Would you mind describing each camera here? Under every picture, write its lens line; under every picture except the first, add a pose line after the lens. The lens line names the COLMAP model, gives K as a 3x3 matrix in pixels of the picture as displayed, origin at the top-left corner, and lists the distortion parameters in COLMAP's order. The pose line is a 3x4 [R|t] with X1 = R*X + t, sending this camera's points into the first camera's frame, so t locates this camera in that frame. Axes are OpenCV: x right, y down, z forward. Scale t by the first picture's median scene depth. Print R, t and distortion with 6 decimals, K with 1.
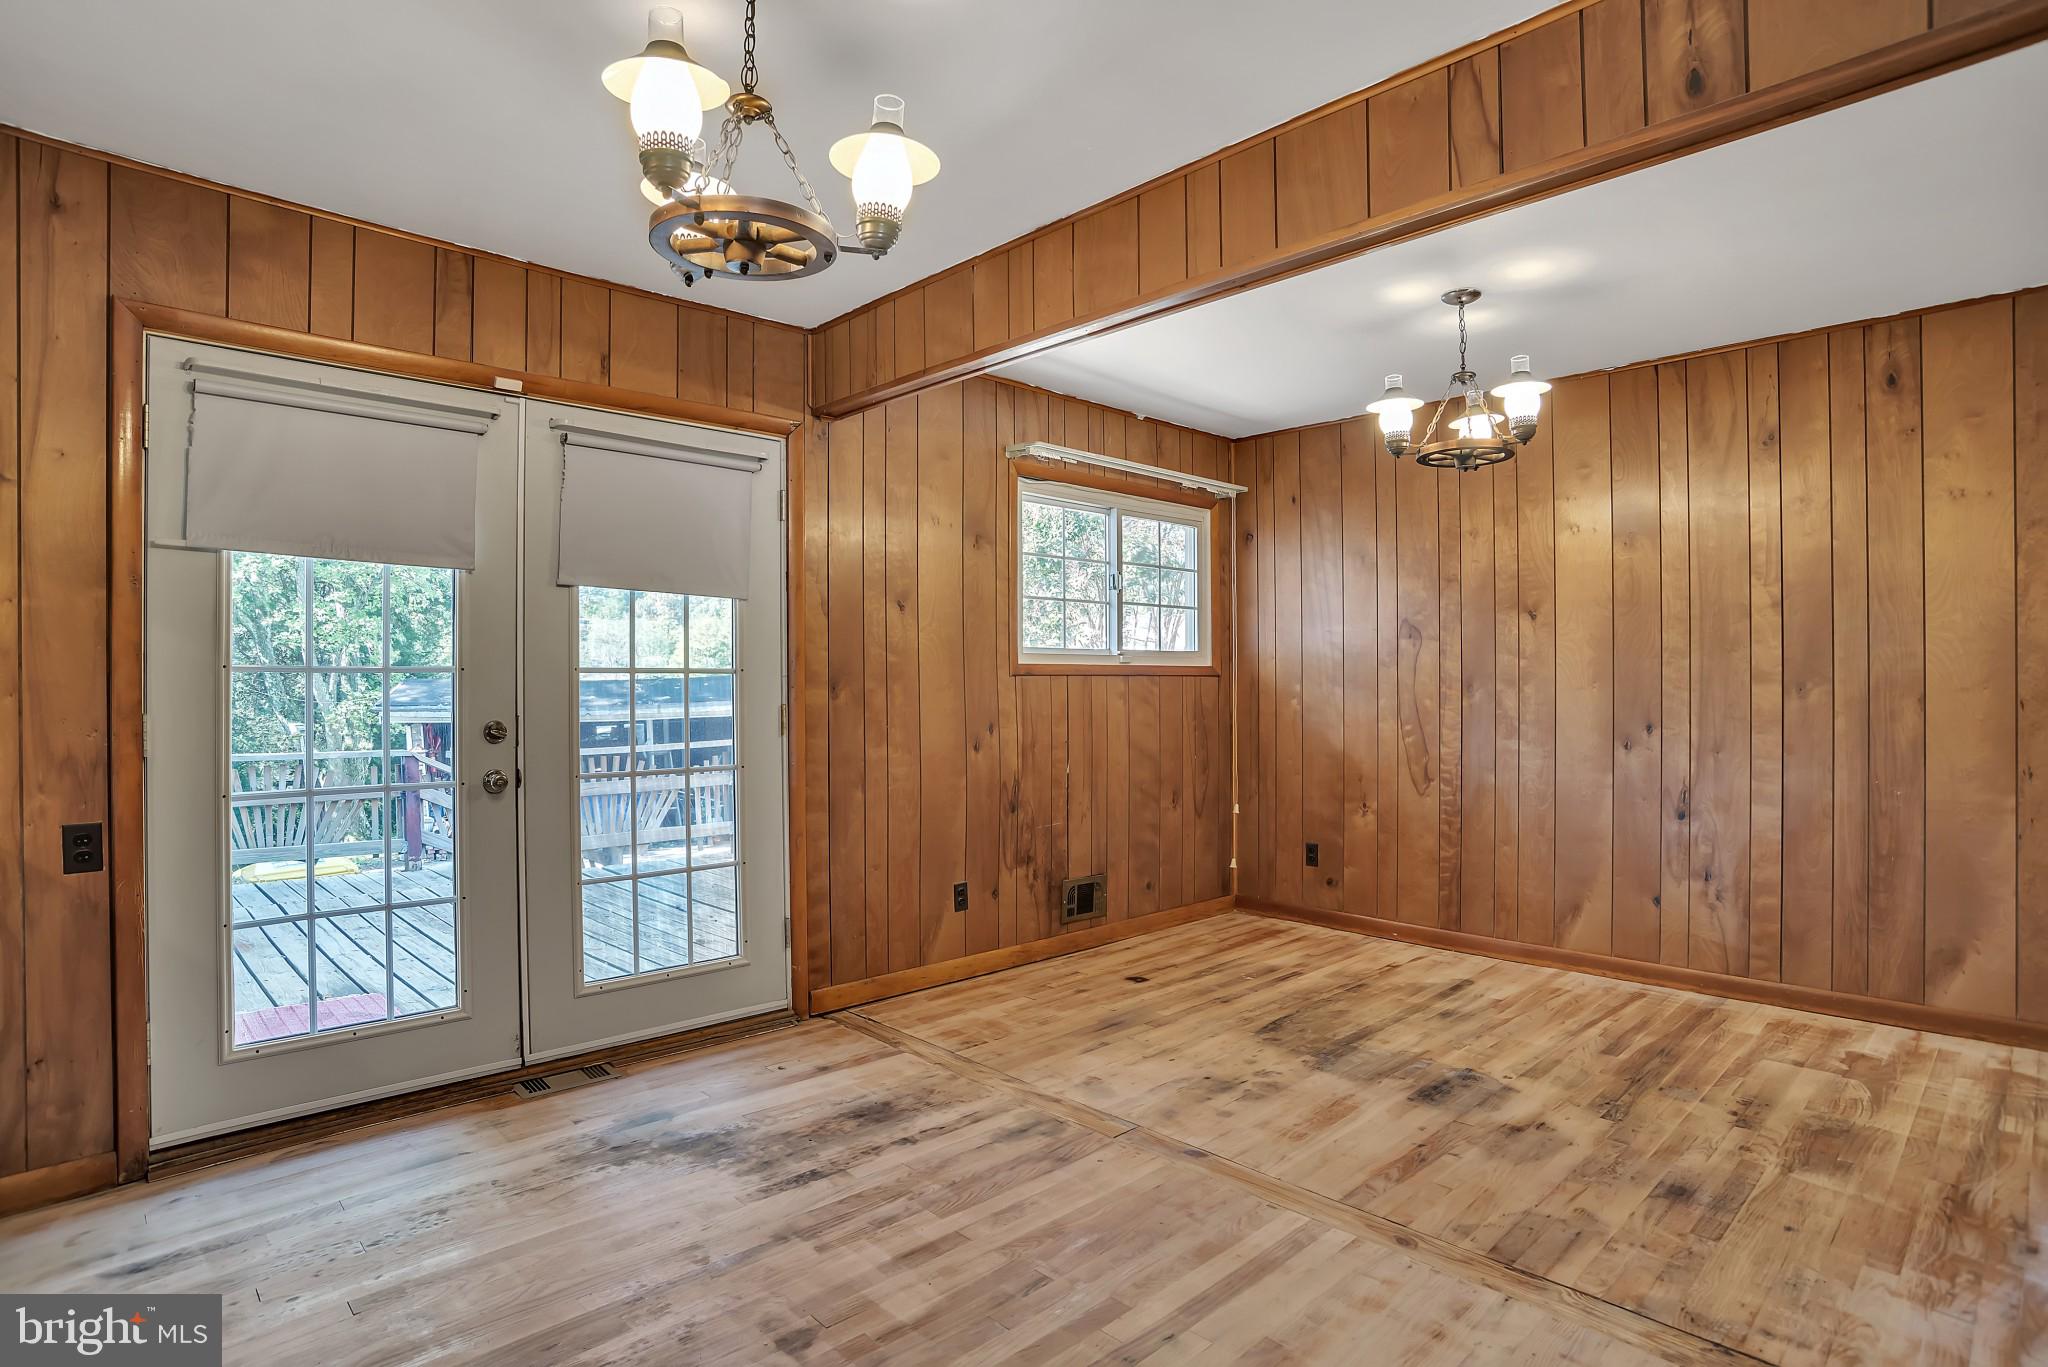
lens RADIAL K [[1057.7, 0, 1018.2], [0, 1057.7, 686.7], [0, 0, 1]] dist [-0.095972, 0.043915]
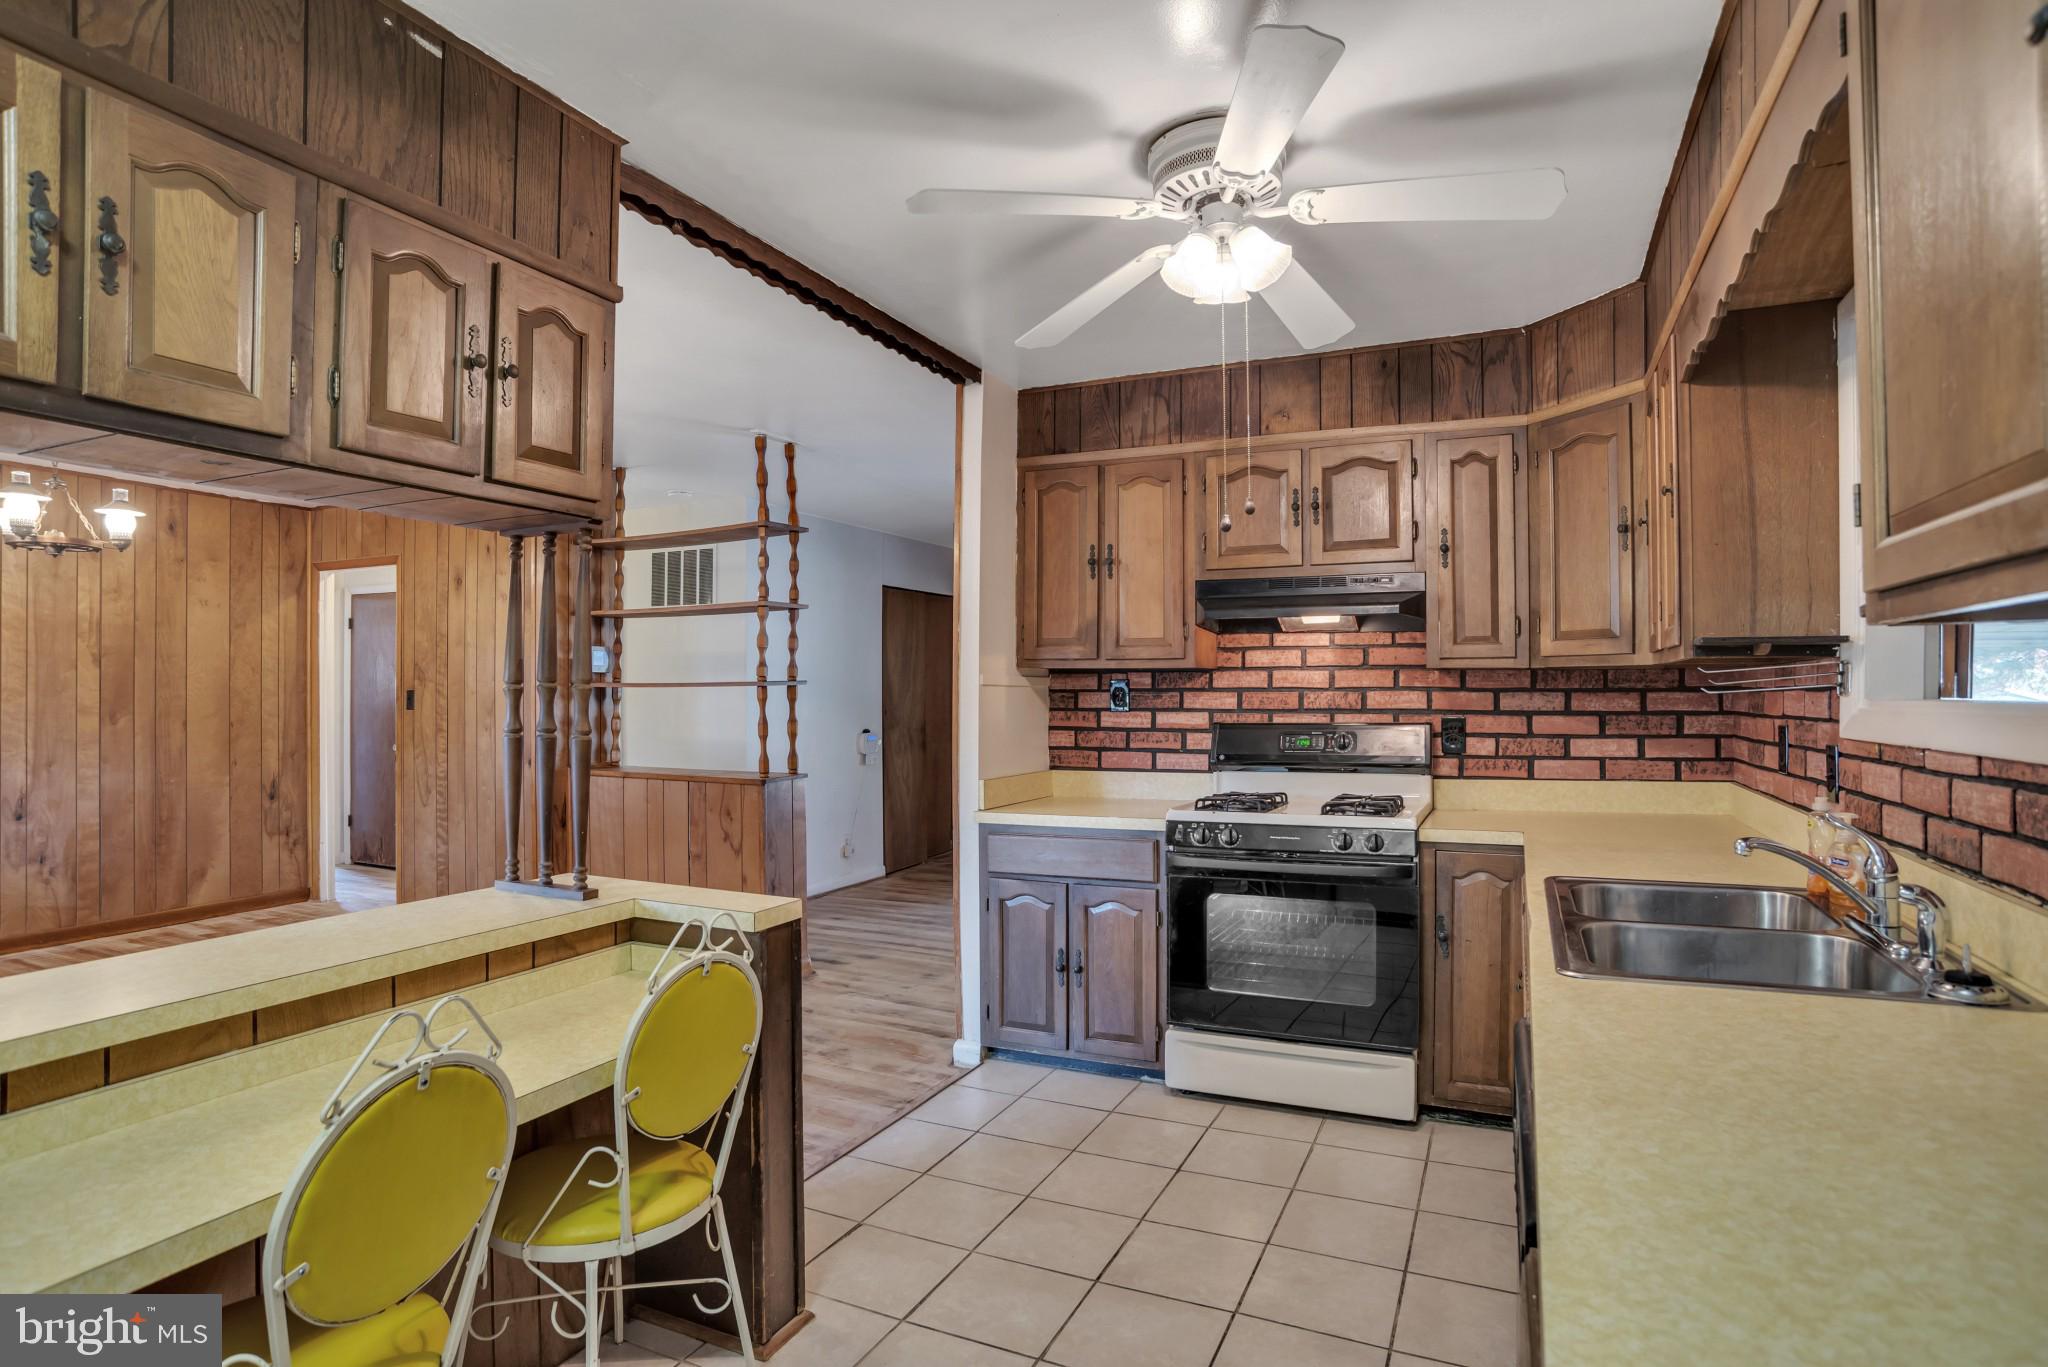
lens RADIAL K [[1075.2, 0, 1024.0], [0, 1075.2, 683.5], [0, 0, 1]] dist [-0.097814, 0.048841]
pose [[-0.364171, 0.010837, 0.931269, -1.088330], [0.001560, 0.999938, -0.011026, -0.029671], [-0.931331, -0.002563, -0.364165, 0.298298]]
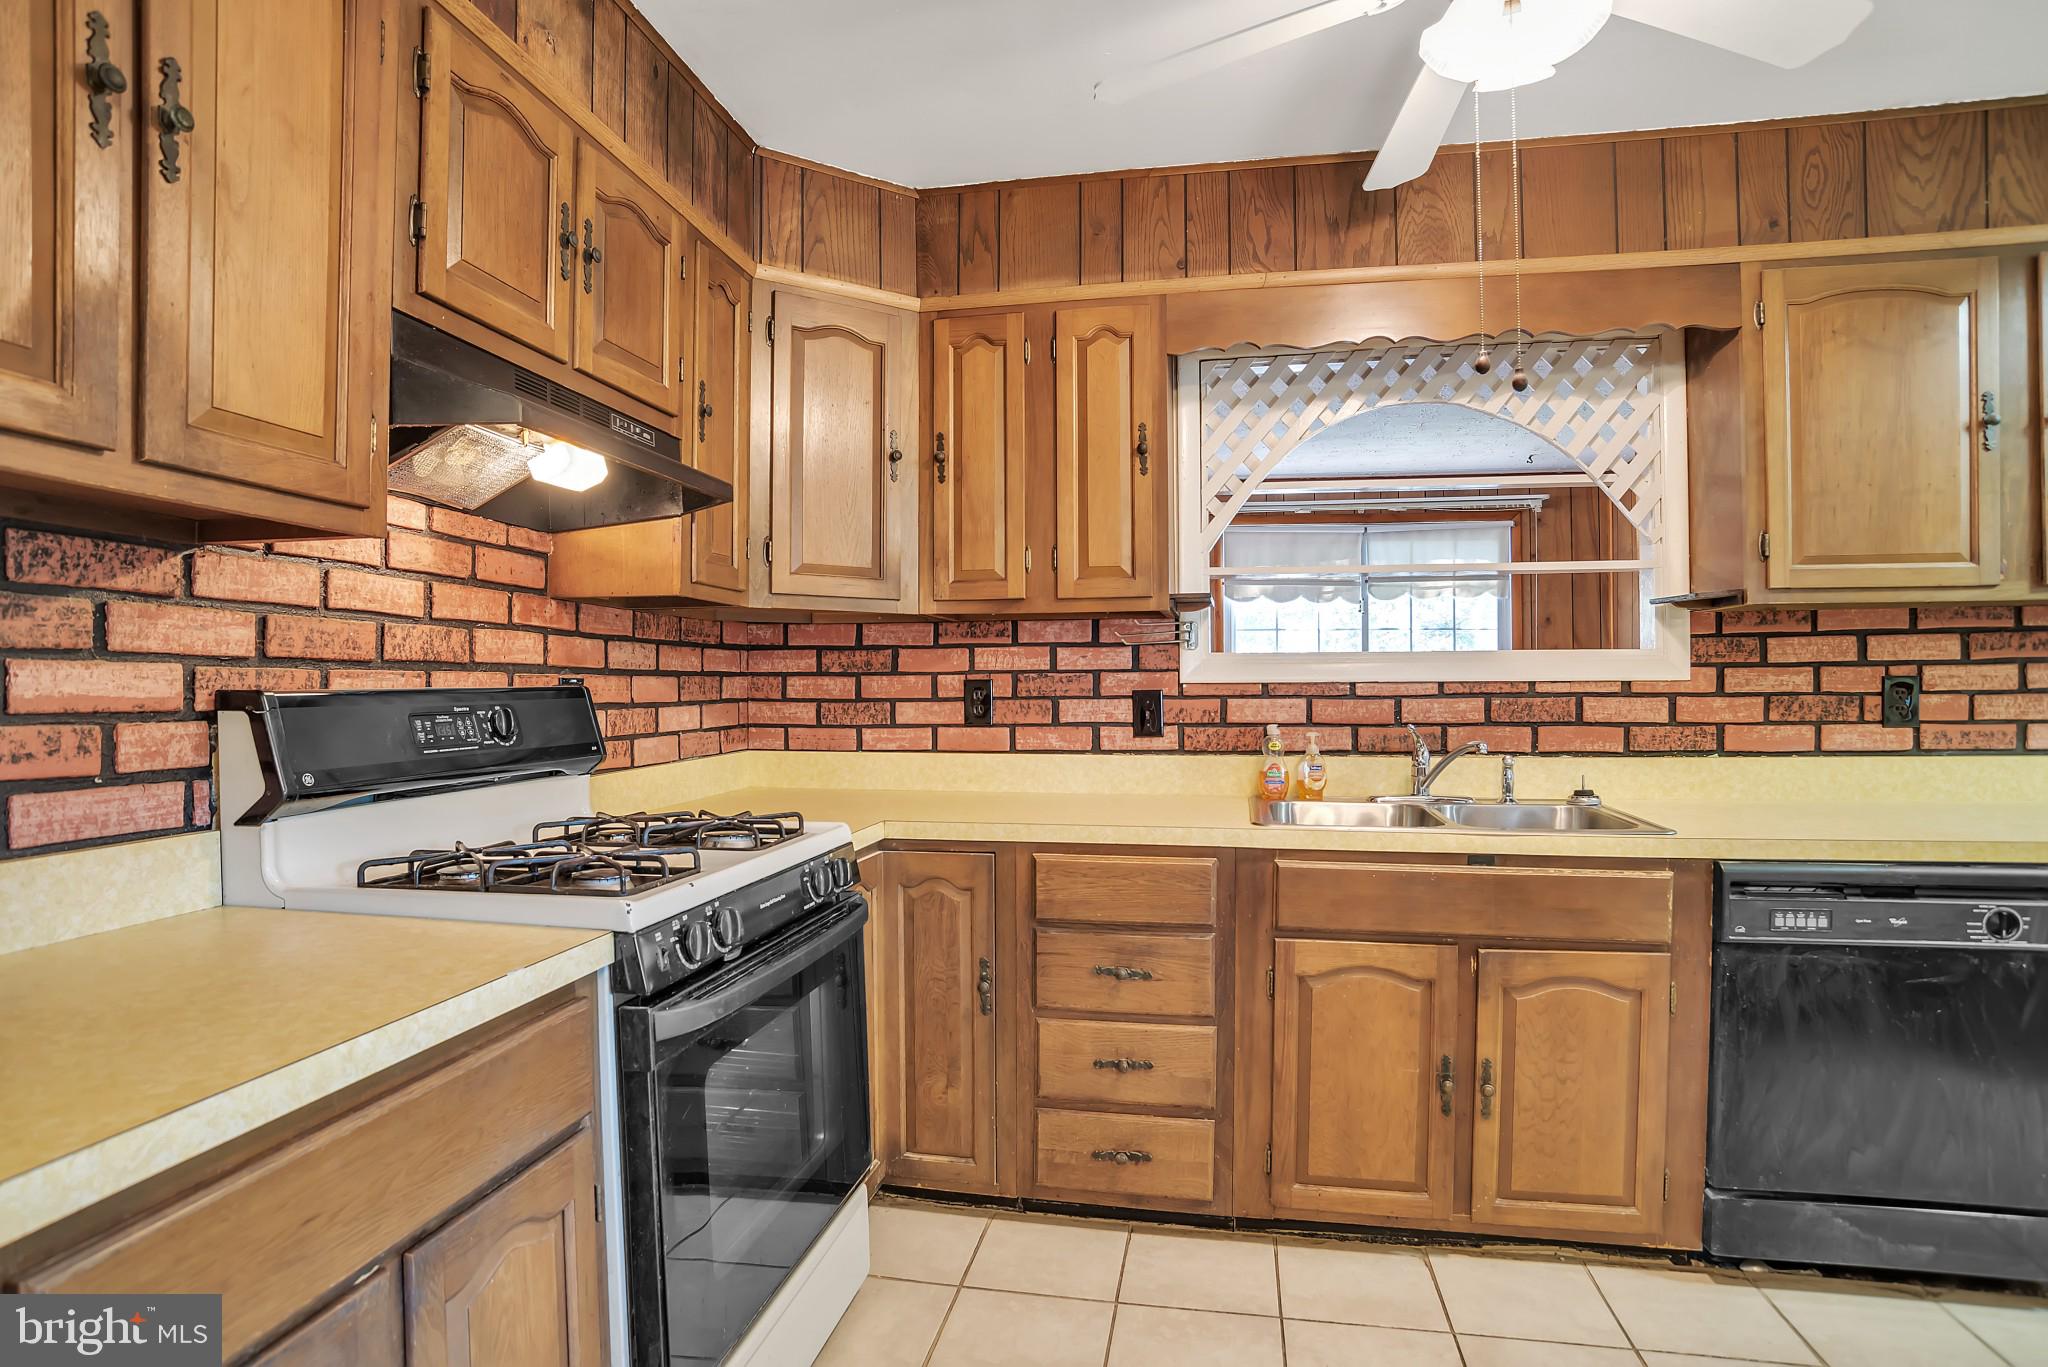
lens RADIAL K [[1067.9, 0, 1010.3], [0, 1067.9, 692.5], [0, 0, 1]] dist [-0.101046, 0.044501]
pose [[-0.819996, 0.006445, -0.572332, -0.172304], [0.005112, 0.999979, 0.003936, -0.001374], [0.572346, 0.000302, -0.820012, 0.202499]]
